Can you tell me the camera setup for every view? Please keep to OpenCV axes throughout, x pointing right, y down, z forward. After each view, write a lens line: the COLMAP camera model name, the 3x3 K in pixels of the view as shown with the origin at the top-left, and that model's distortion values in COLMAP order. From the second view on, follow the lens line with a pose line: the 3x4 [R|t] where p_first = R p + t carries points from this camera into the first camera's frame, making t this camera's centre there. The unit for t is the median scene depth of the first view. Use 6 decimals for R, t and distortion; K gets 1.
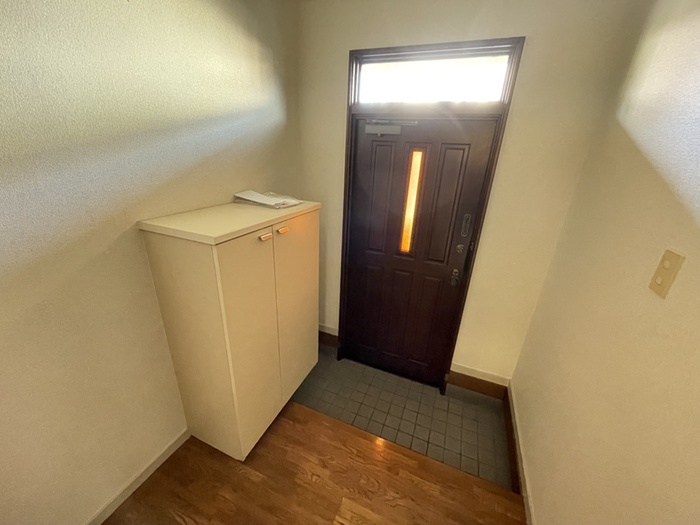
lens RADIAL K [[282.8, 0, 348.1], [0, 282.8, 262.6], [0, 0, 1]] dist [-0.003421, -0.000044]
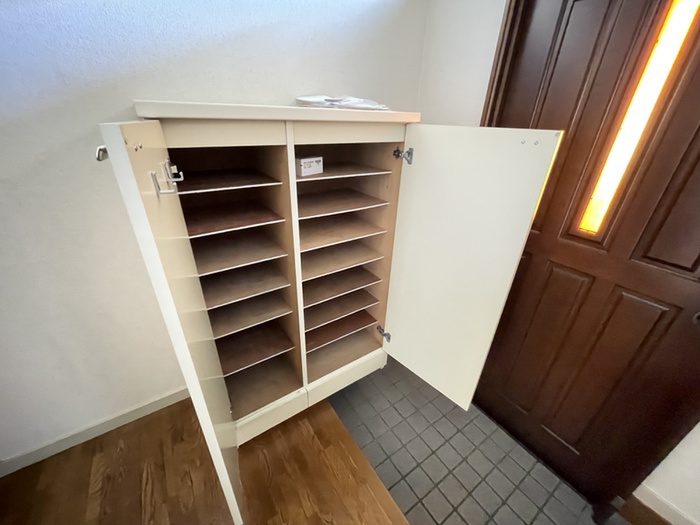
lens RADIAL K [[282.8, 0, 350.7], [0, 282.8, 265.0], [0, 0, 1]] dist [-0.003421, -0.000044]
pose [[0.832020, 0.233873, -0.503037, 0.119709], [-0.195047, 0.972220, 0.129399, 0.033366], [0.519325, -0.009546, 0.854523, 0.368907]]
